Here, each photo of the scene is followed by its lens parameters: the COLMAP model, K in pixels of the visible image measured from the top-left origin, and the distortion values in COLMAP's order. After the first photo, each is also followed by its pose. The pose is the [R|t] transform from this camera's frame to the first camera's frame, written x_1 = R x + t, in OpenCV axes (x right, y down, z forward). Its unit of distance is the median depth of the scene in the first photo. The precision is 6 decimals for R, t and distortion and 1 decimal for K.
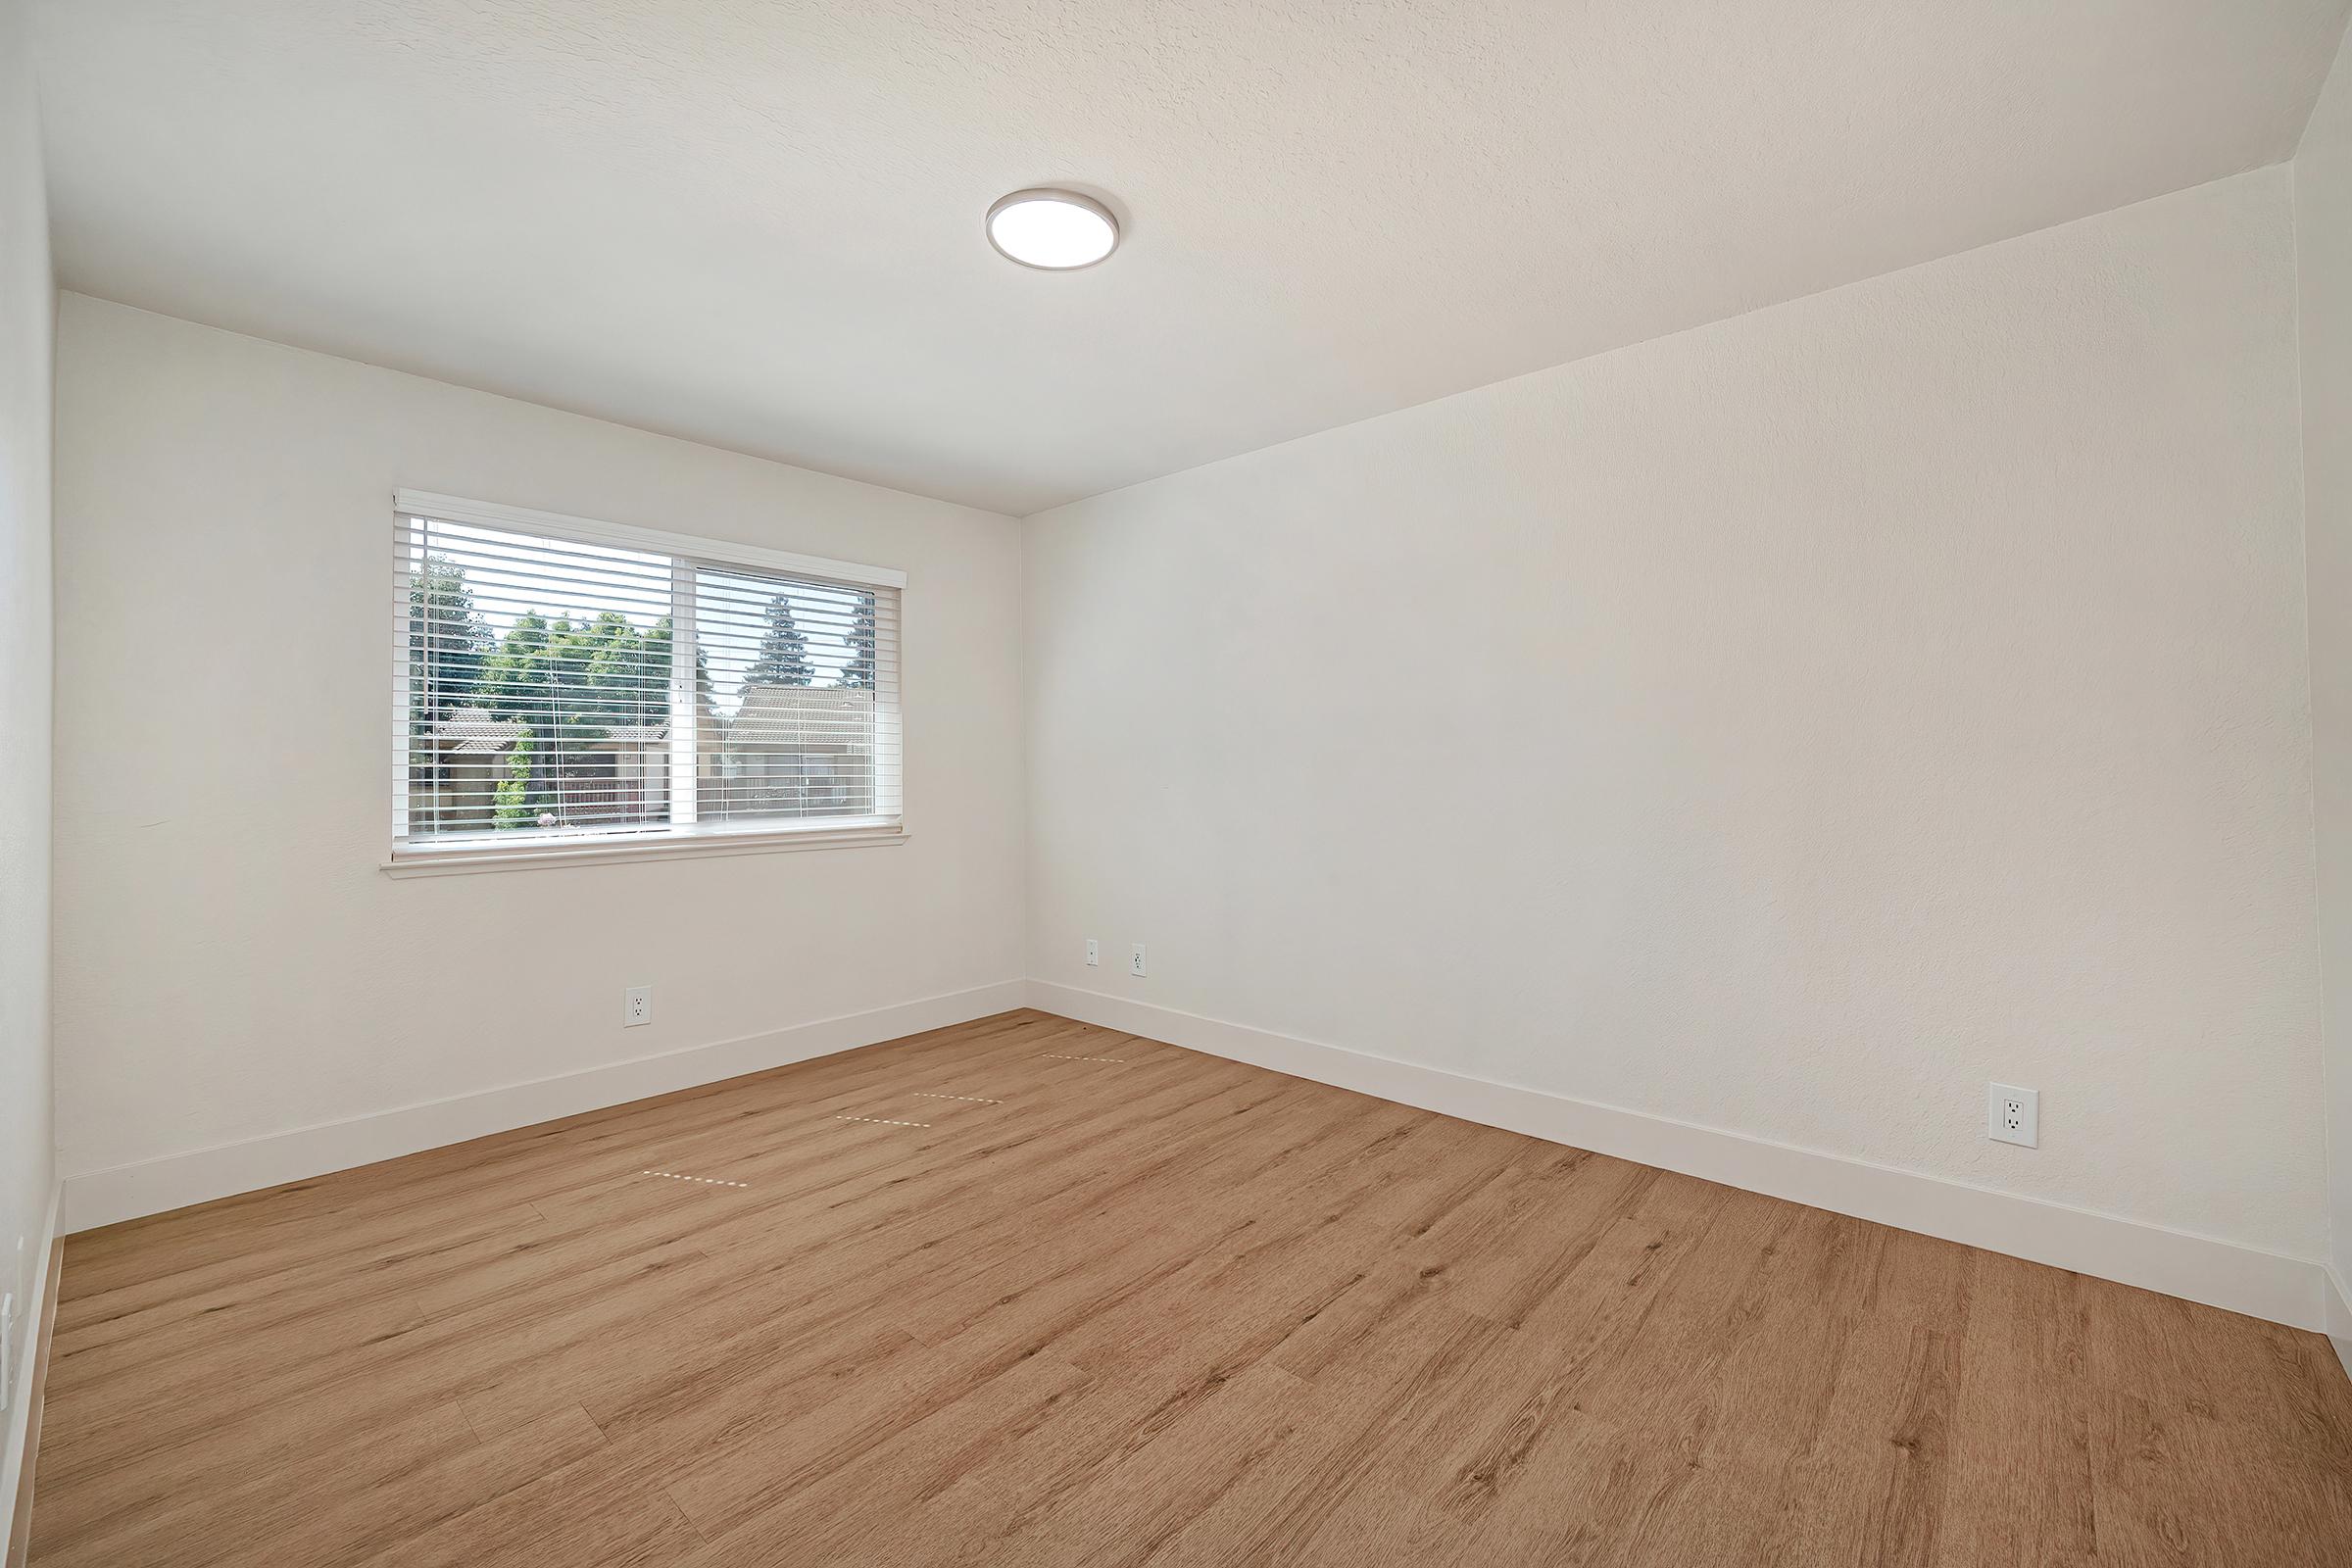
lens RADIAL K [[949.3, 0, 1176.0], [0, 949.3, 784.0], [0, 0, 1]] dist [-0.000055, -0.000041]
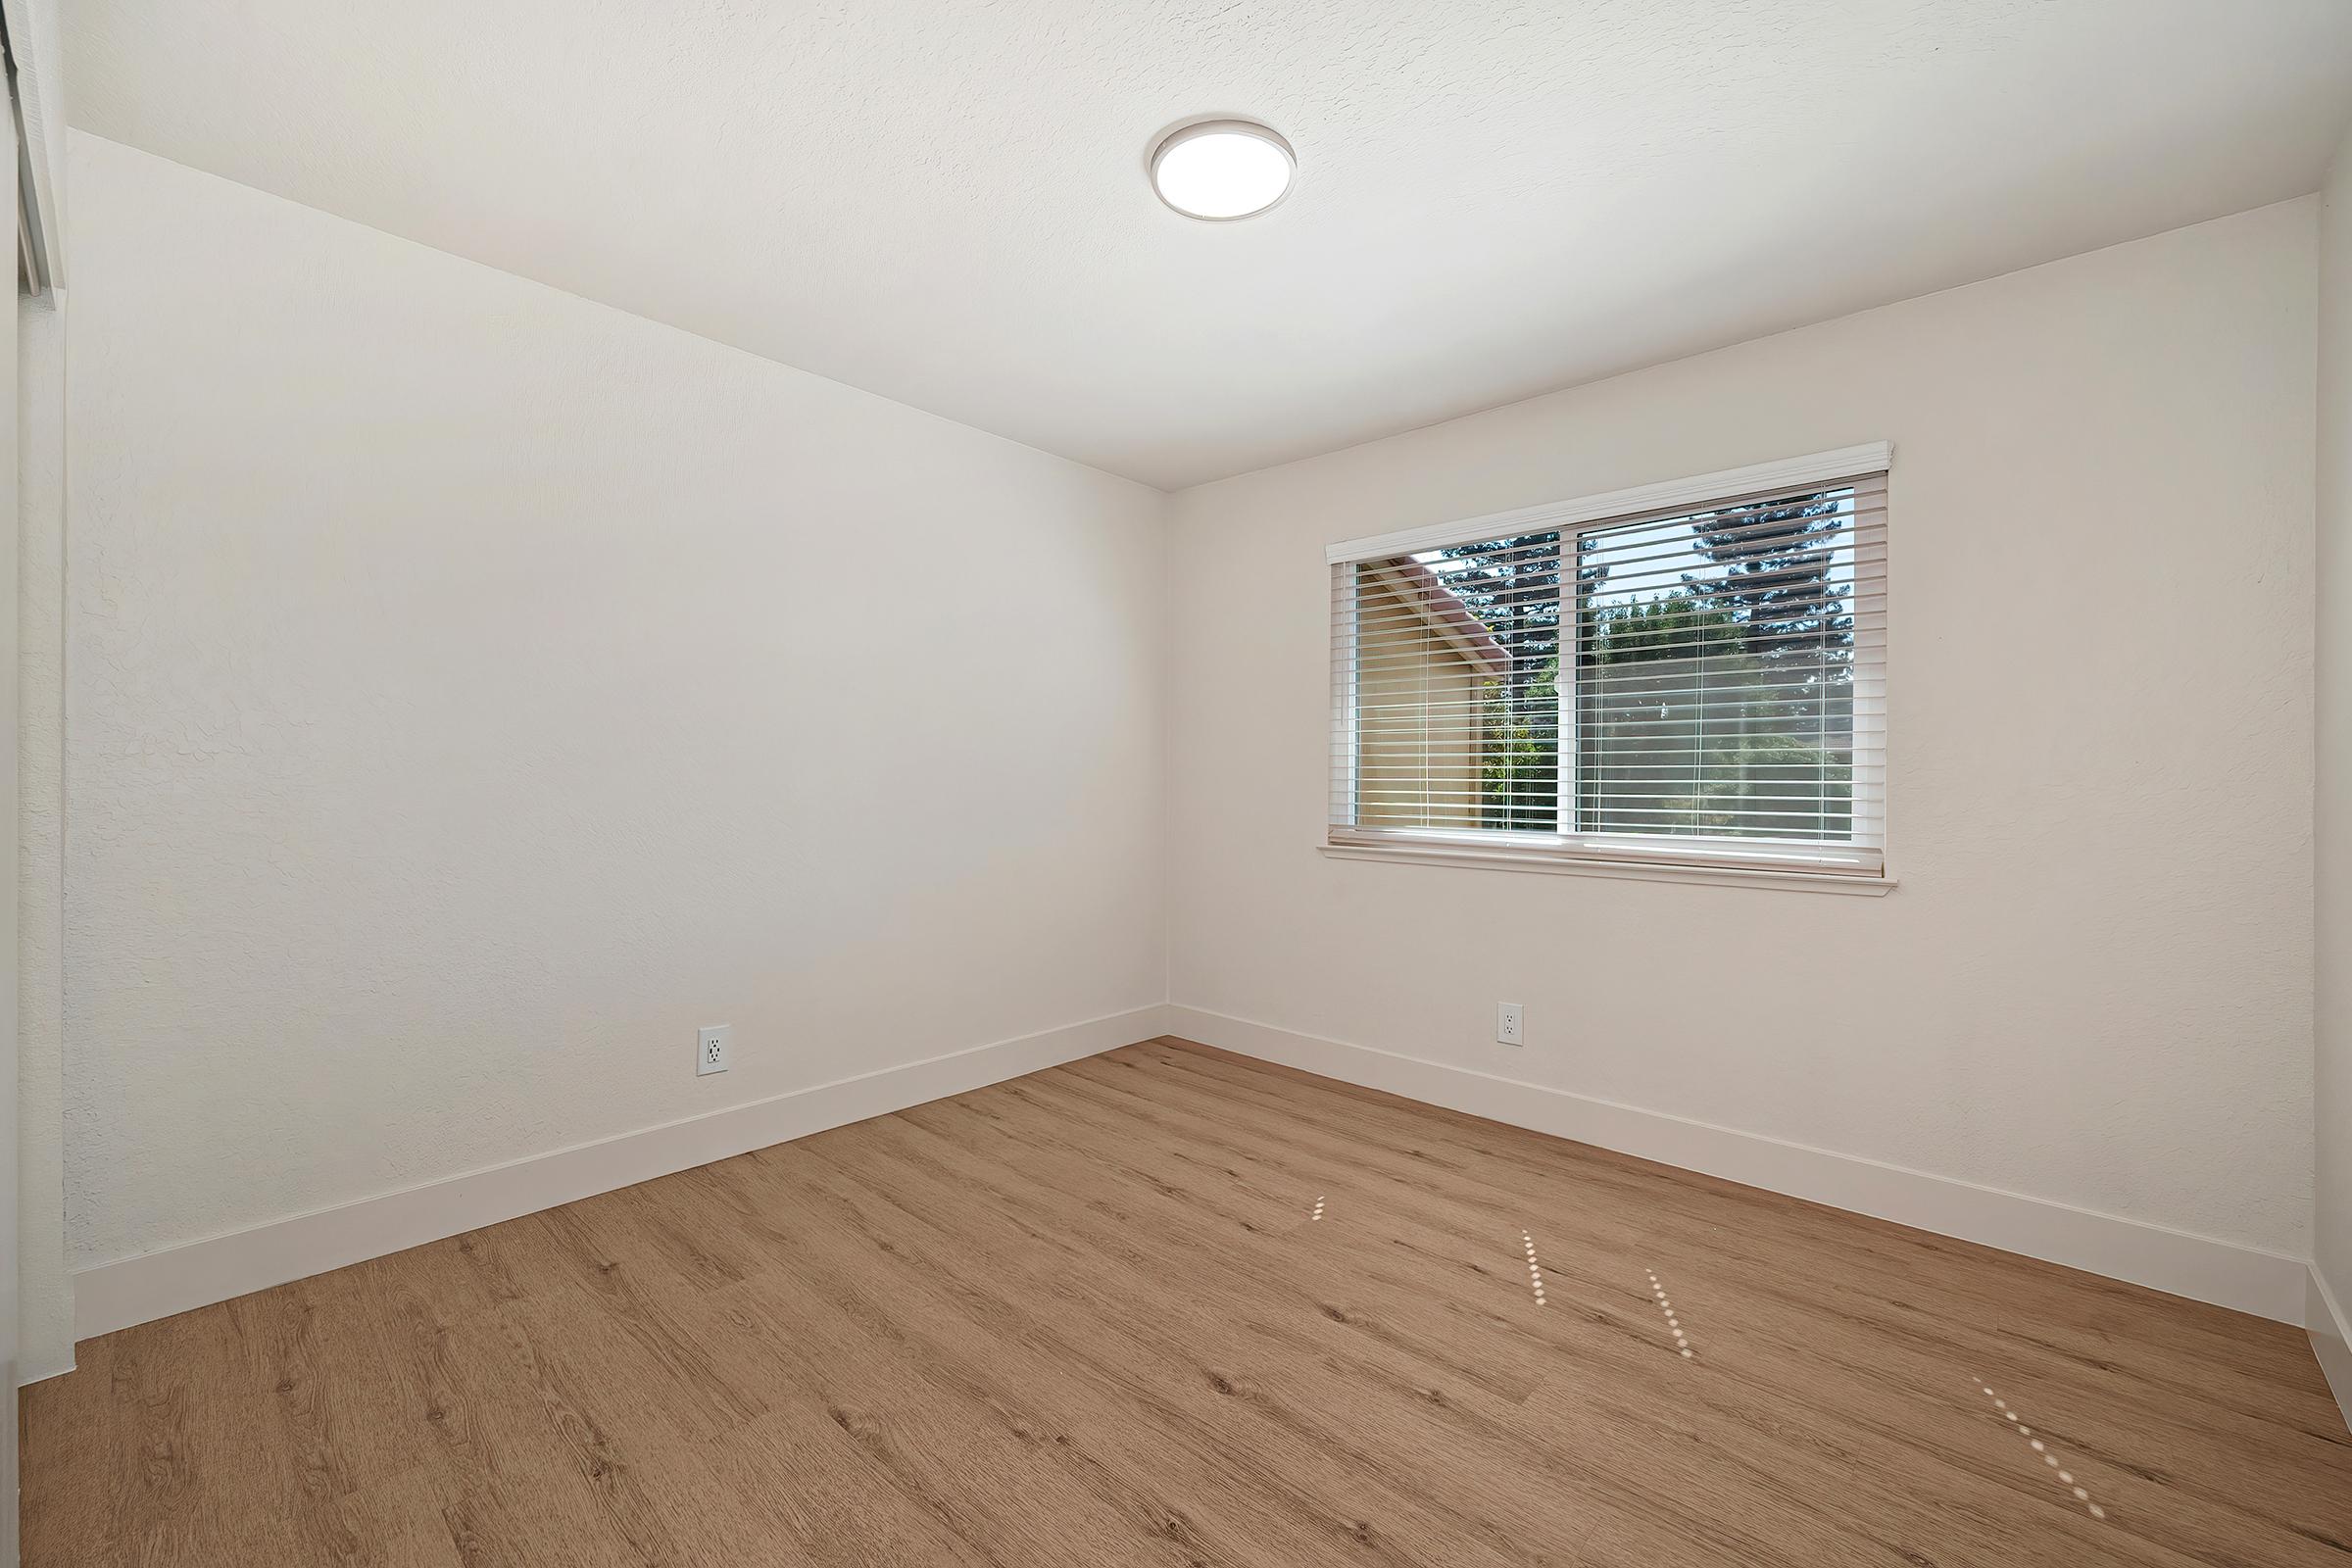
lens RADIAL K [[950.6, 0, 1176.0], [0, 950.6, 784.0], [0, 0, 1]] dist [0.000349, 0.000056]
pose [[-0.019257, 0.011117, -0.999753, 0.355664], [-0.017407, 0.999783, 0.011452, -0.007769], [0.999663, 0.017623, -0.019059, 0.629449]]
